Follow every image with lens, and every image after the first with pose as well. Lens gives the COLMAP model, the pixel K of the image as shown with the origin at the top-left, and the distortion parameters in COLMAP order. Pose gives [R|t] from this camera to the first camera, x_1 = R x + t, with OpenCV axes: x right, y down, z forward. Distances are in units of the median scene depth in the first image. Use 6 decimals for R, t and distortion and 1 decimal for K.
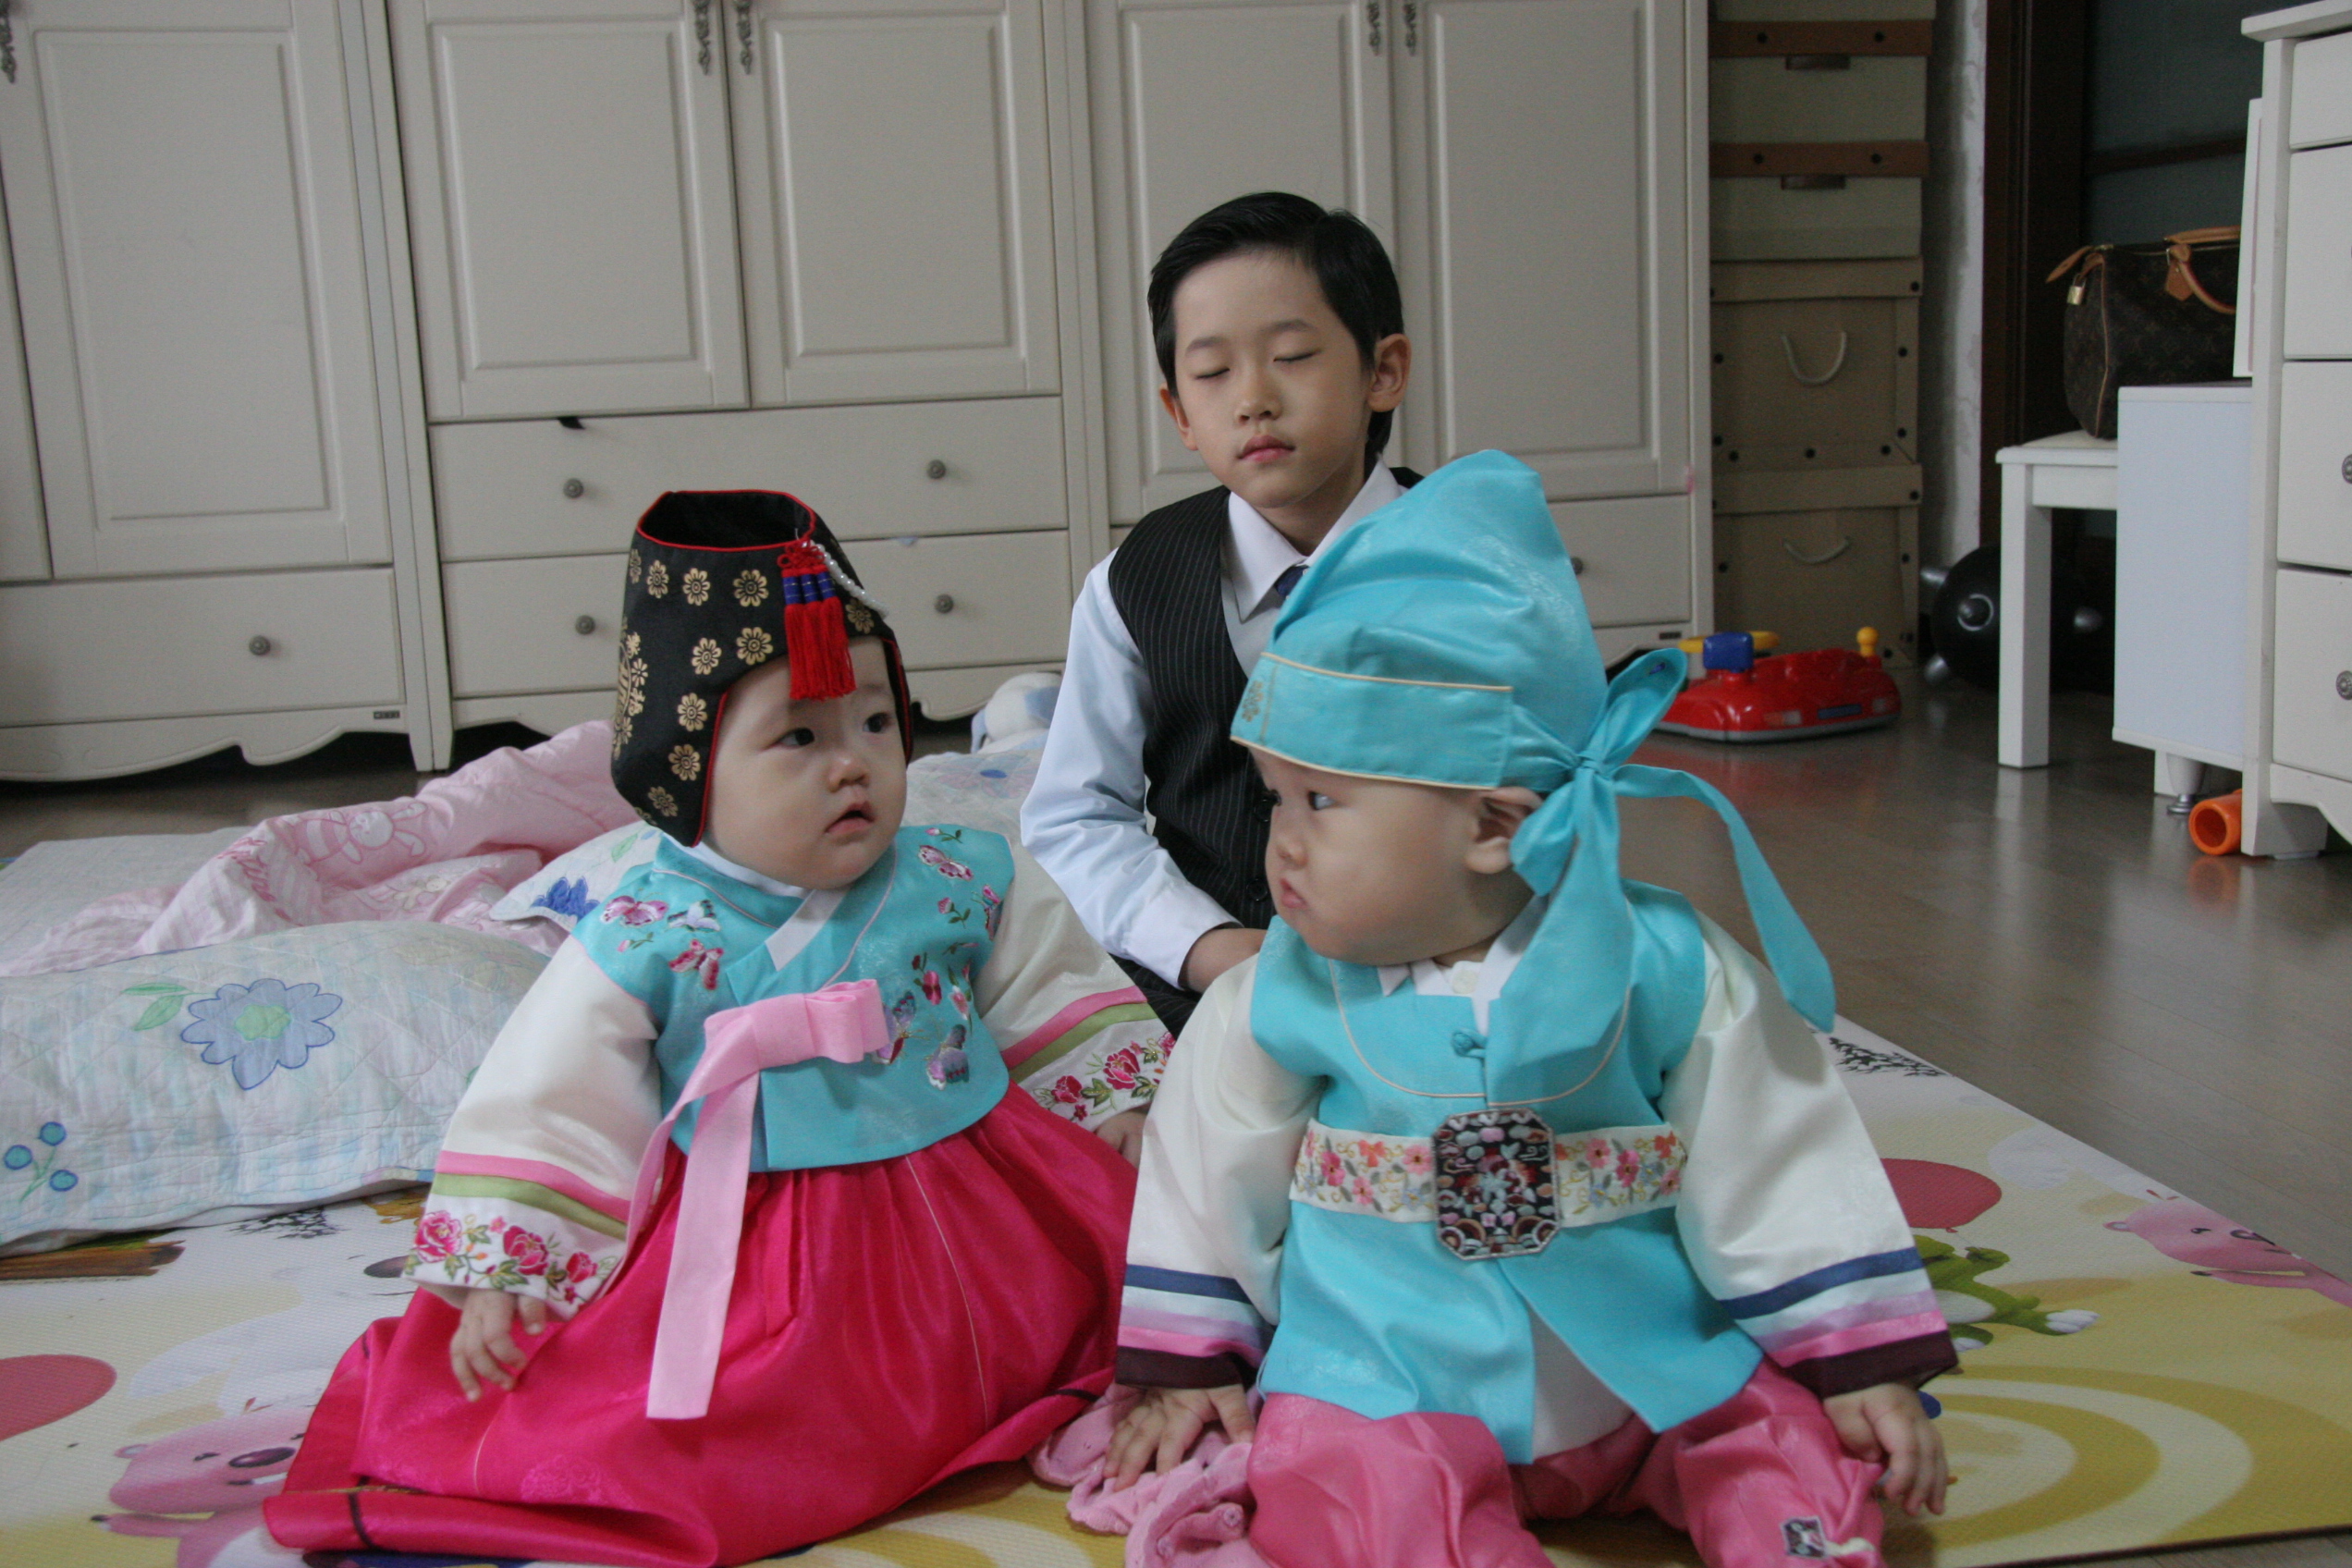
lens RADIAL K [[2791.4, 0, 1176.0], [0, 2791.4, 784.0], [0, 0, 1]] dist [0.012531, 0.246750]
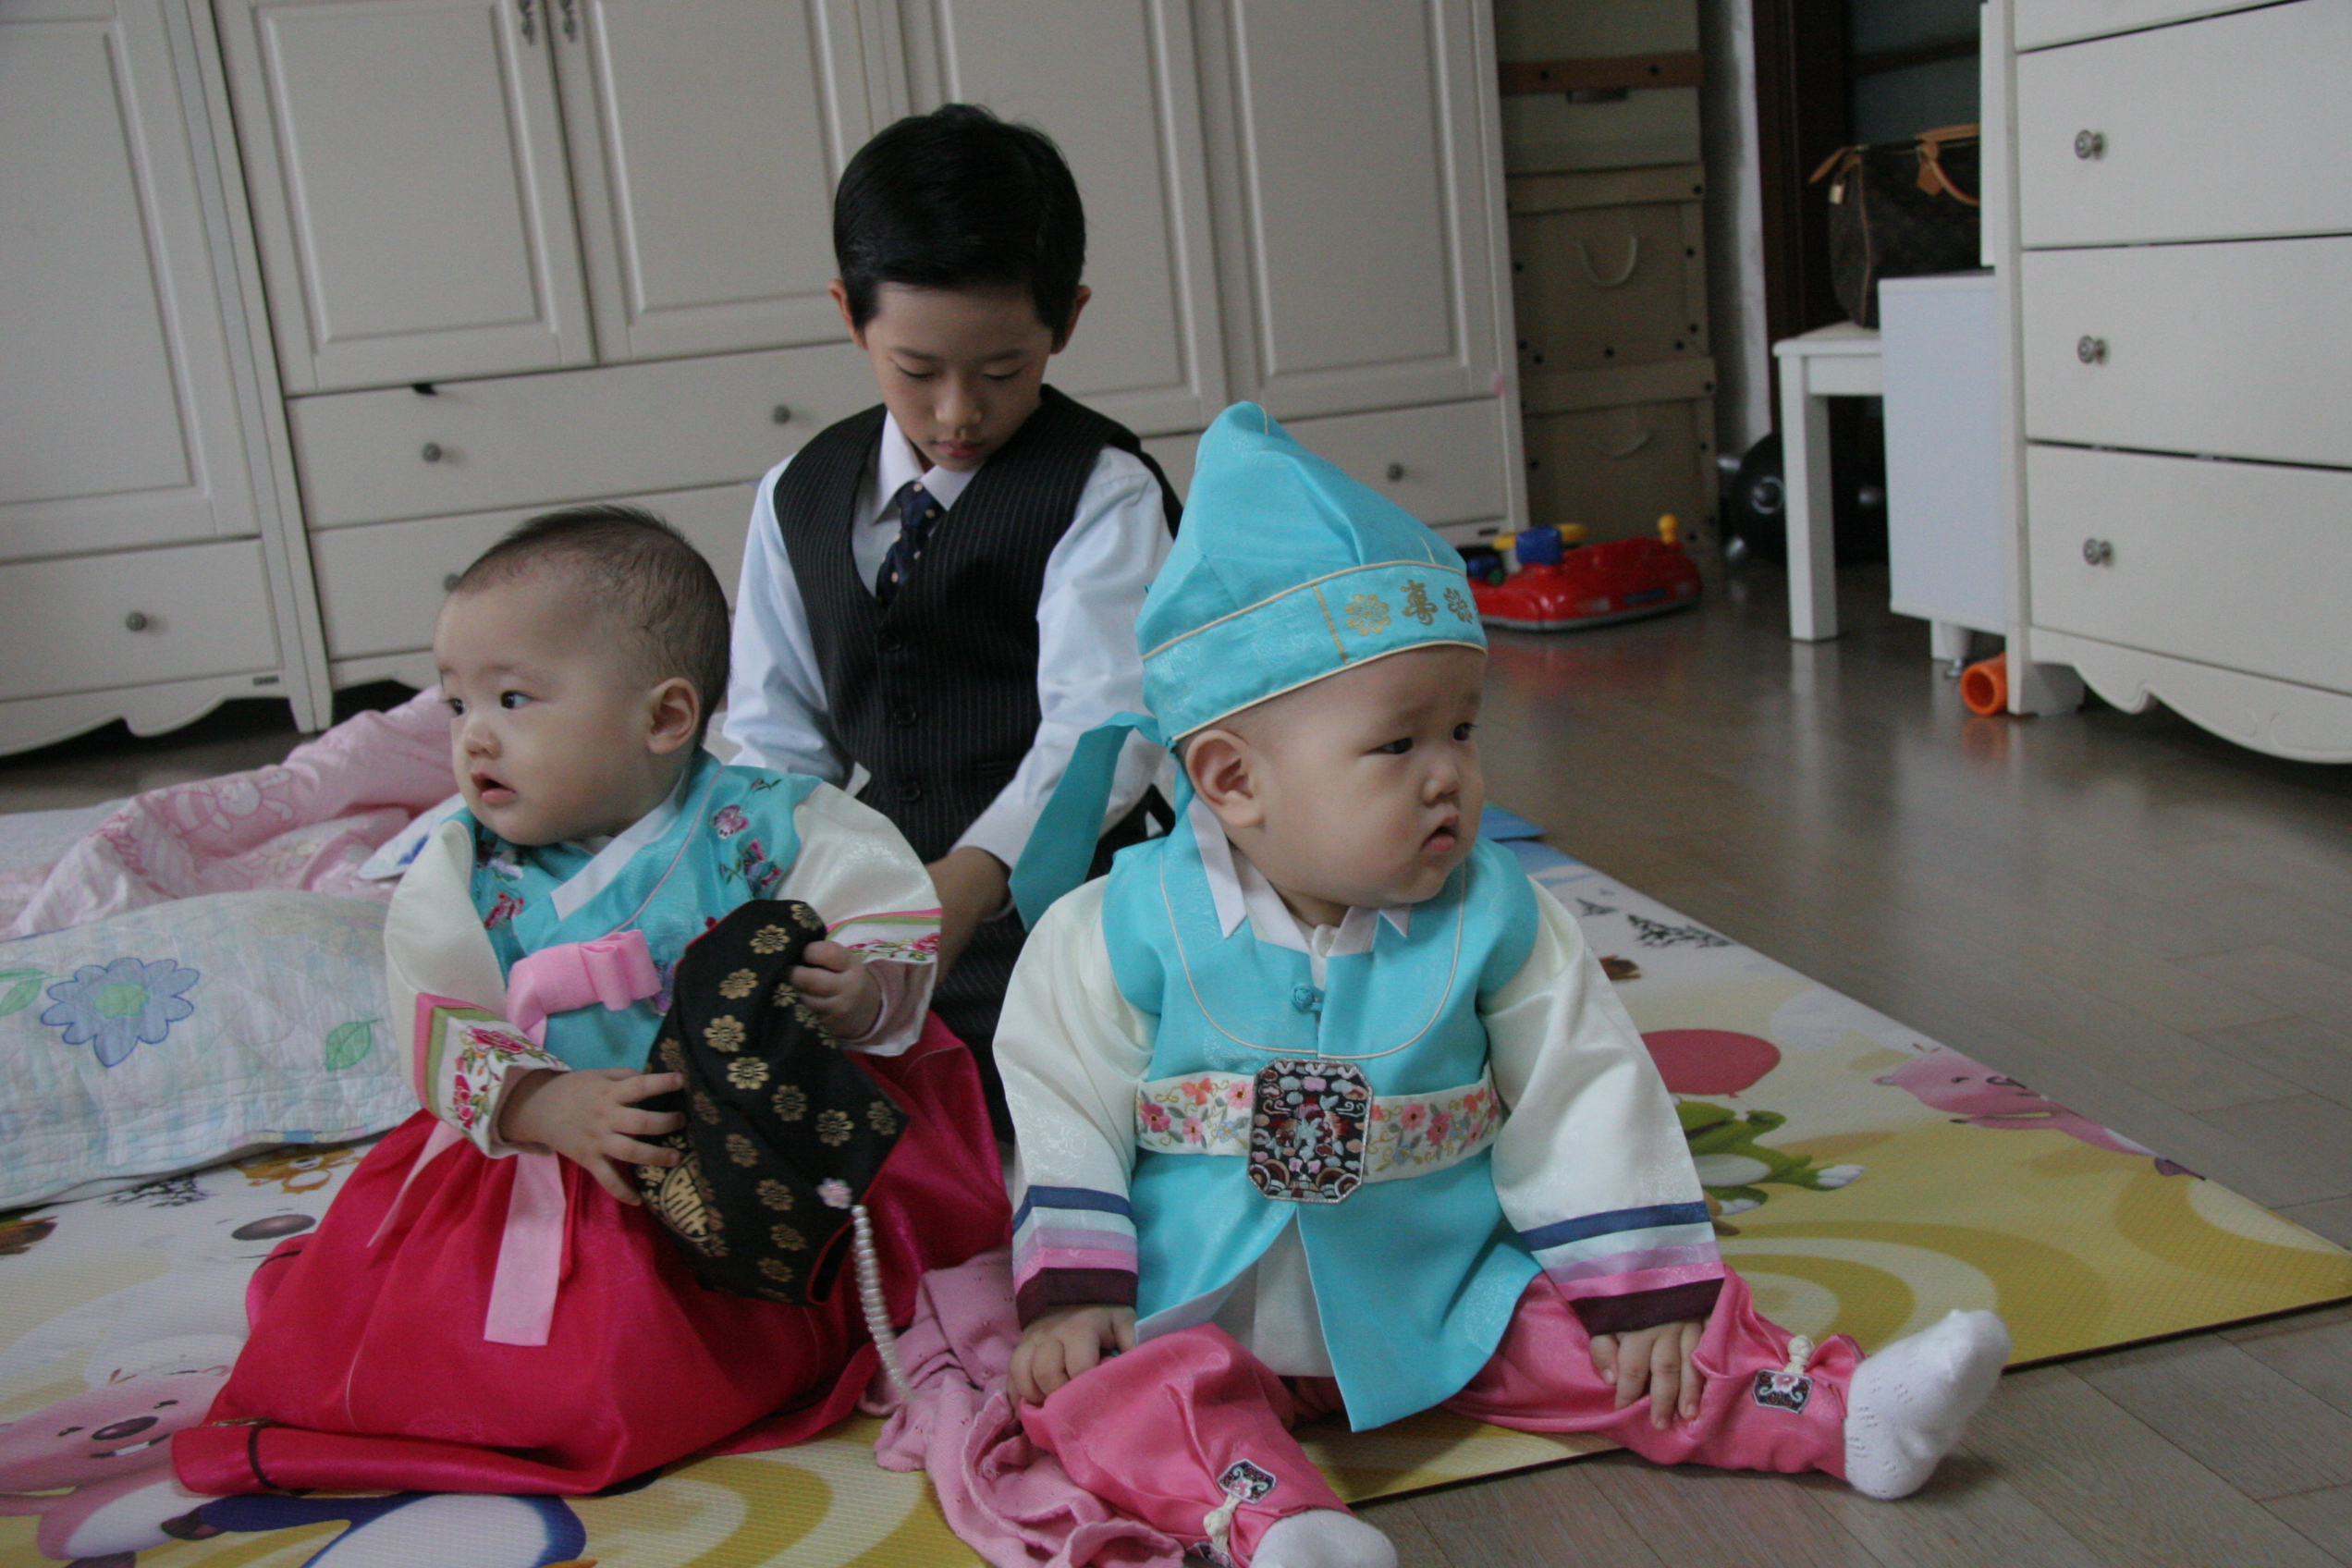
lens RADIAL K [[2633.2, 0, 1176.0], [0, 2633.2, 784.0], [0, 0, 1]] dist [-0.033388, 0.323466]
pose [[0.997262, -0.061746, 0.040691, 0.019618], [0.060142, 0.997407, 0.039521, -0.007004], [-0.043025, -0.036965, 0.998390, 0.008615]]
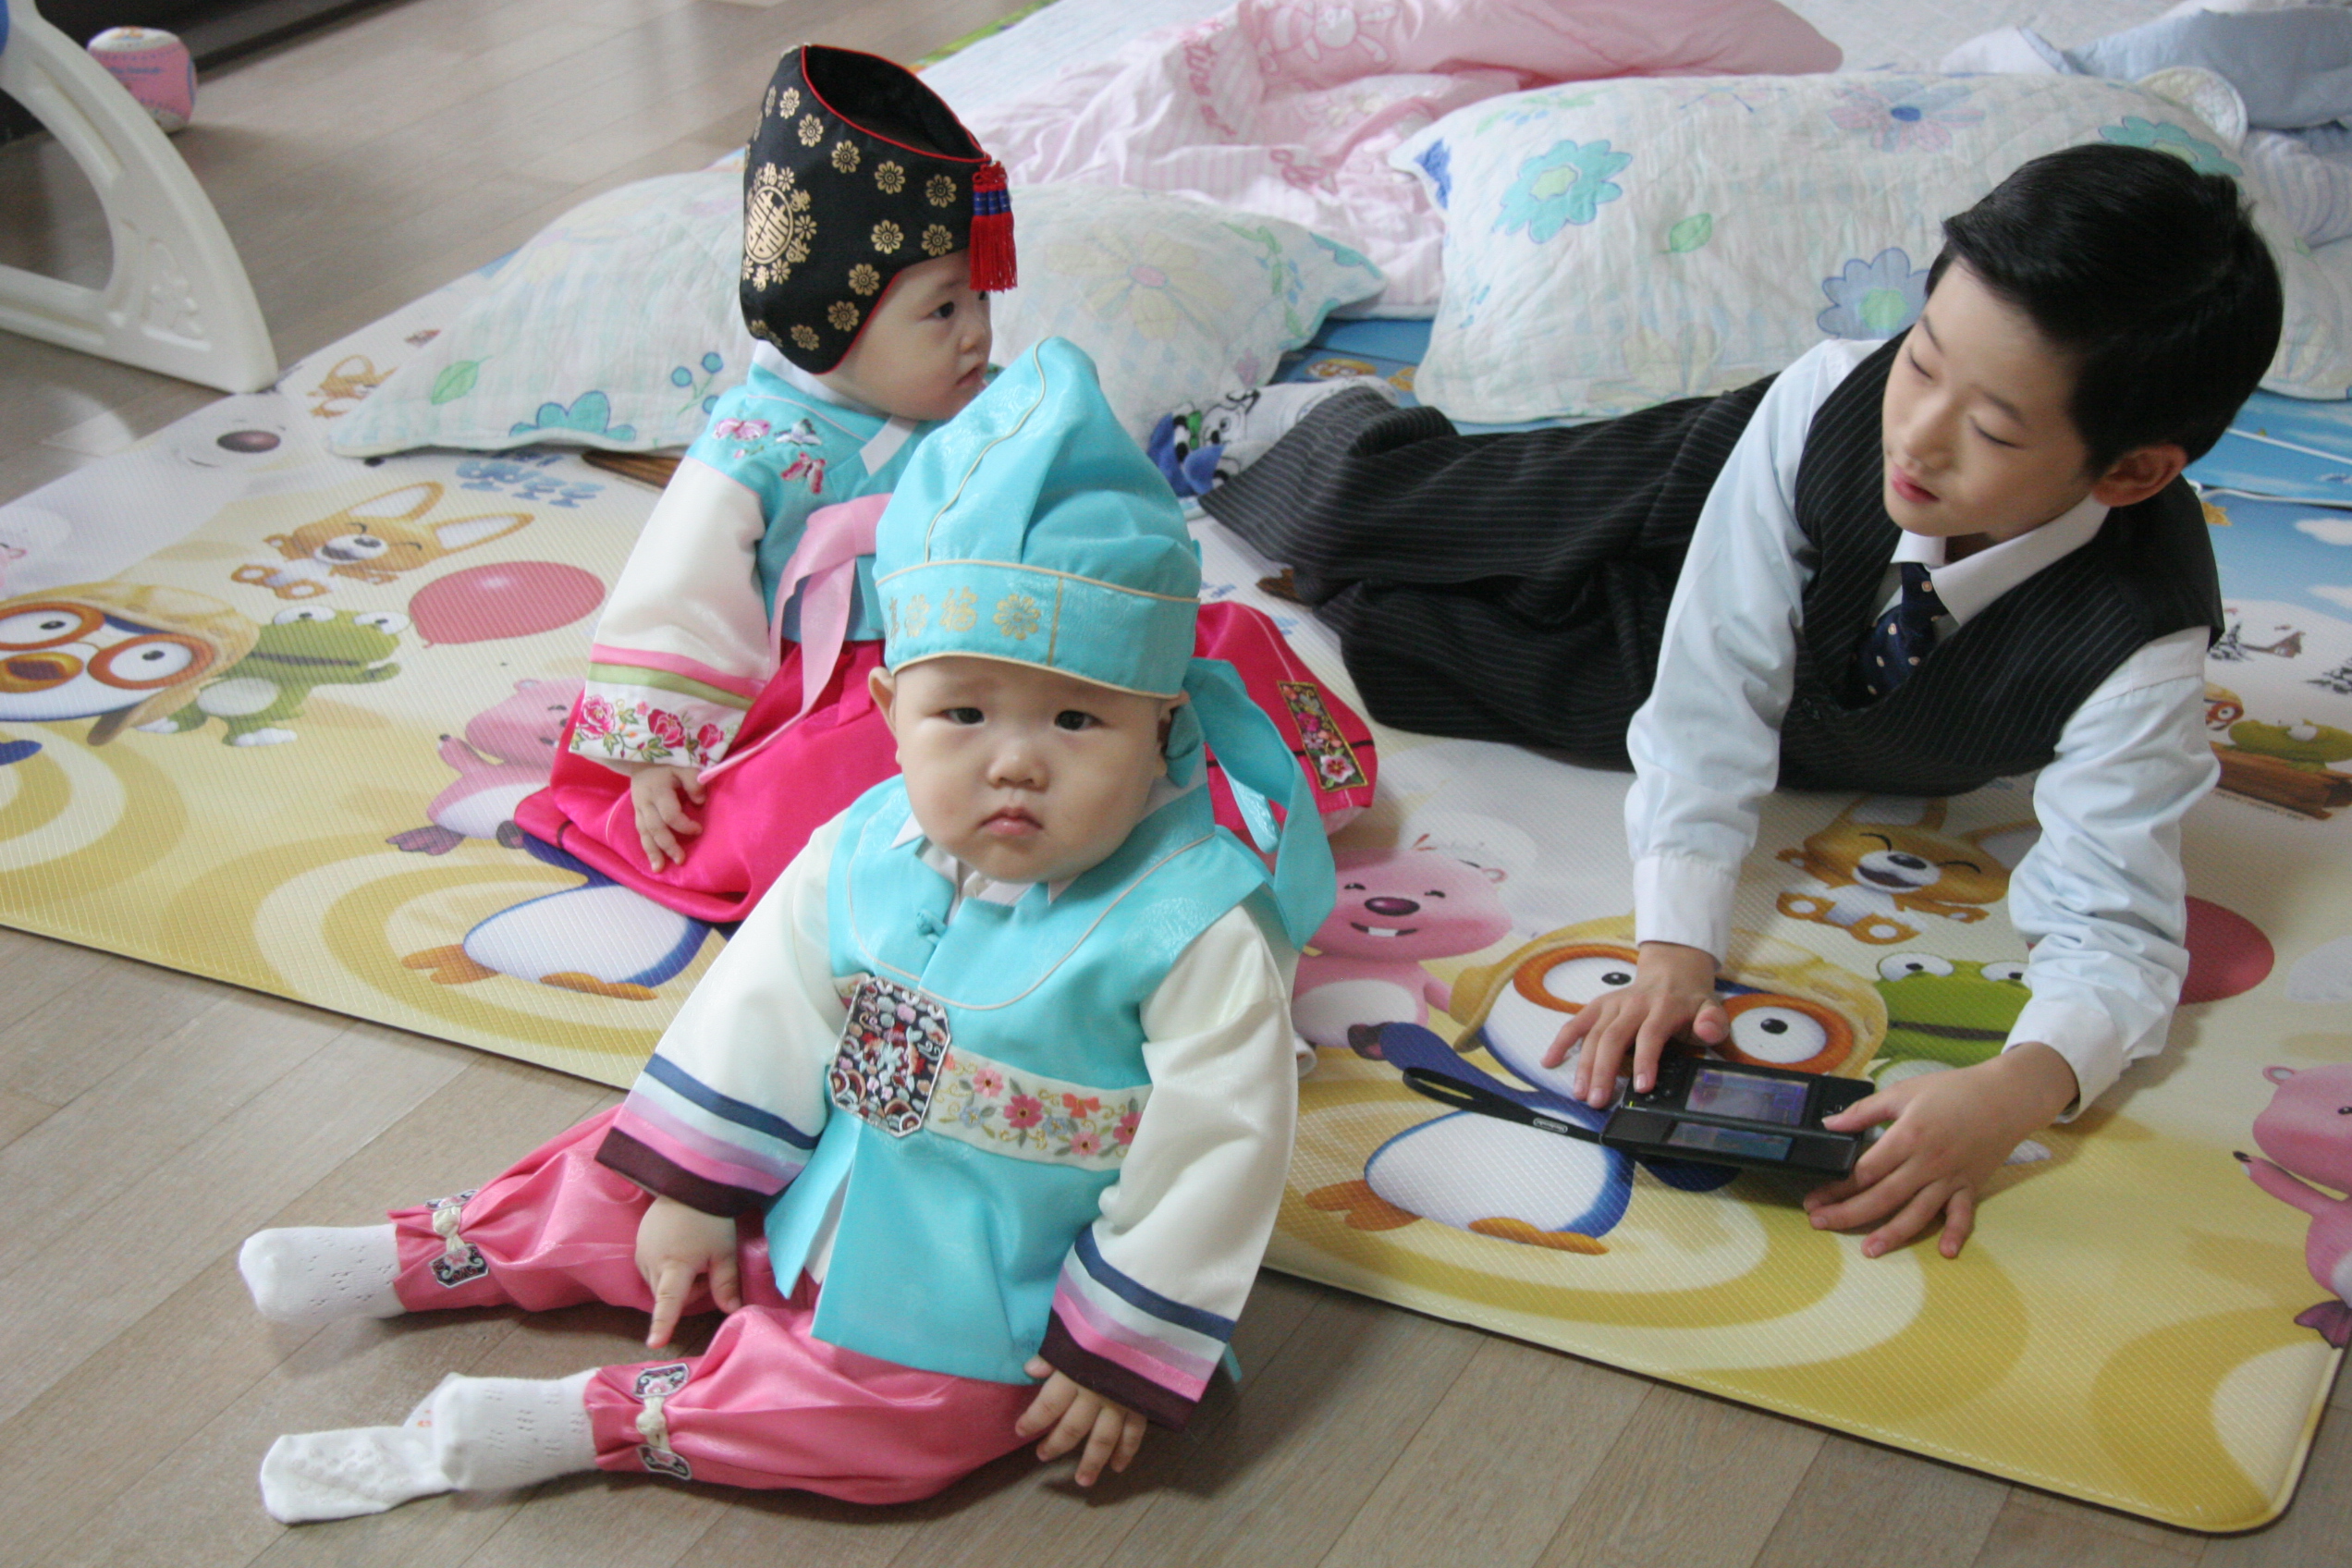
lens RADIAL K [[3588.7, 0, 1168.5], [0, 3588.7, 879.5], [0, 0, 1]] dist [0.108117, 0.135656]
pose [[0.789434, 0.324840, -0.520838, 0.402772], [-0.117303, 0.912696, 0.391441, -0.193887], [0.602523, -0.247921, 0.758618, -0.042136]]
